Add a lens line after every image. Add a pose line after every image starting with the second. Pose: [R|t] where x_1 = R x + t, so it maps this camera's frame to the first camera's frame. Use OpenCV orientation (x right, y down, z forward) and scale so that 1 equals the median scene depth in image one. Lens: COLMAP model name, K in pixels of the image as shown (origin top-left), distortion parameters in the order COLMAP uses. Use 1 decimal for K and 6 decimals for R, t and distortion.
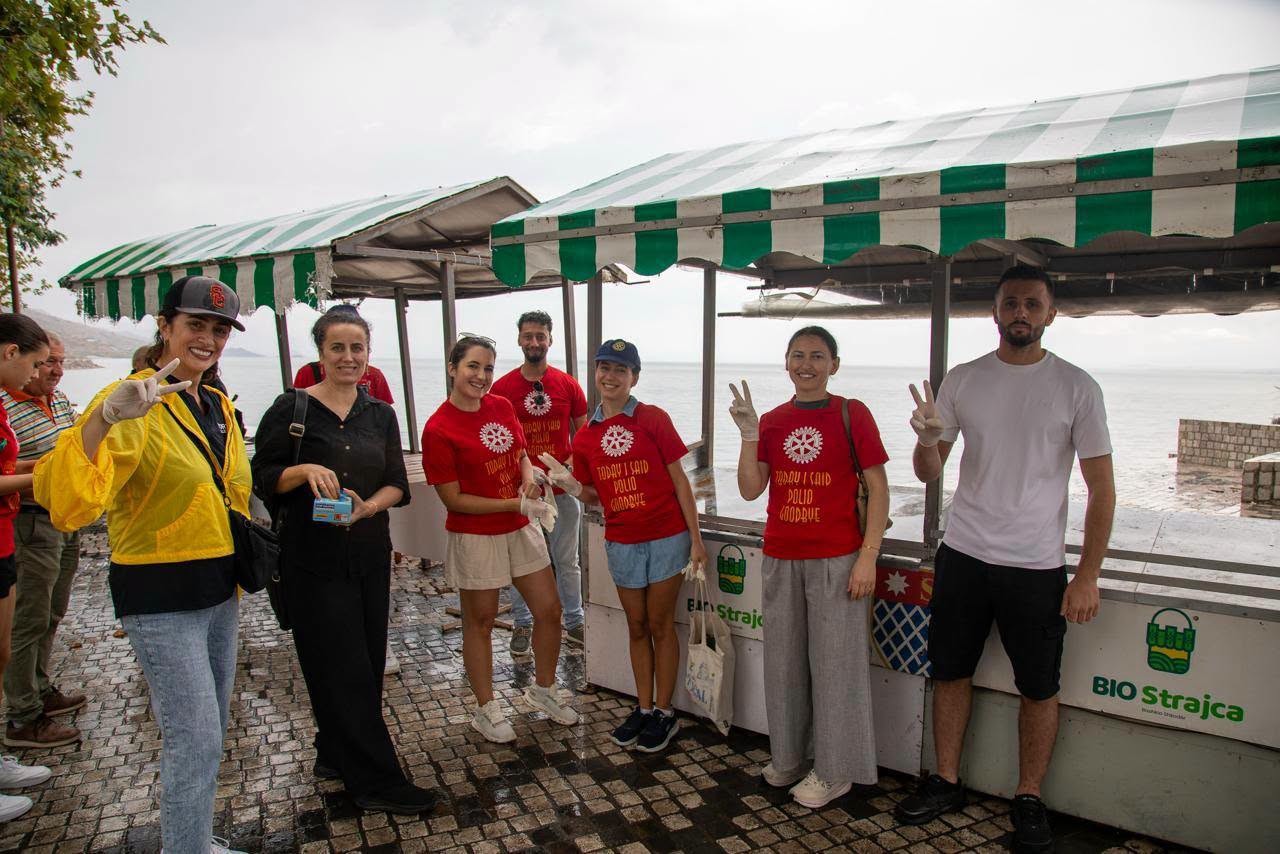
lens RADIAL K [[842.7, 0, 667.0], [0, 842.7, 448.0], [0, 0, 1]] dist [-0.132656, 0.067132]
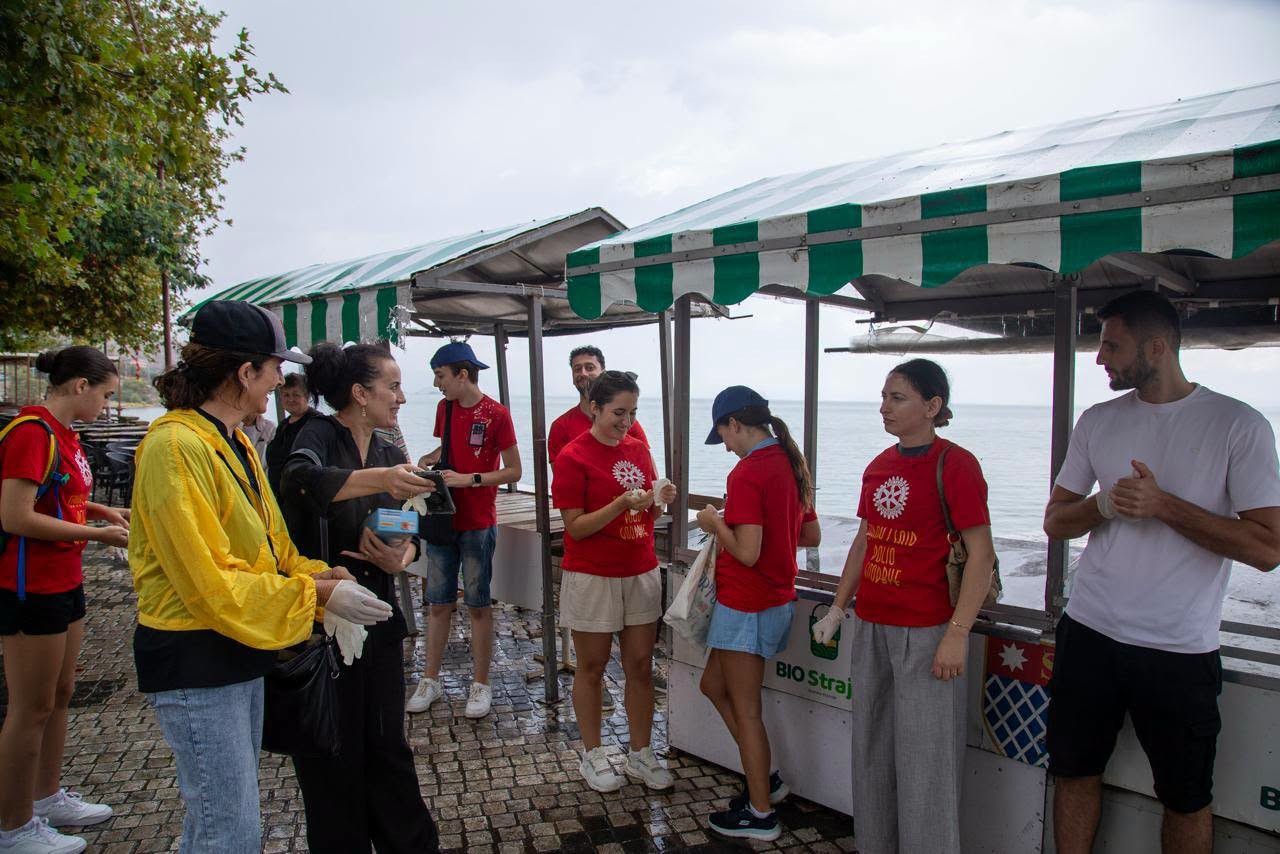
lens RADIAL K [[842.7, 0, 667.0], [0, 842.7, 448.0], [0, 0, 1]] dist [-0.132656, 0.067132]
pose [[0.988964, 0.009757, -0.147832, 0.042955], [-0.016466, 0.998886, -0.044231, -0.009765], [0.147235, 0.046177, 0.988023, 0.094219]]
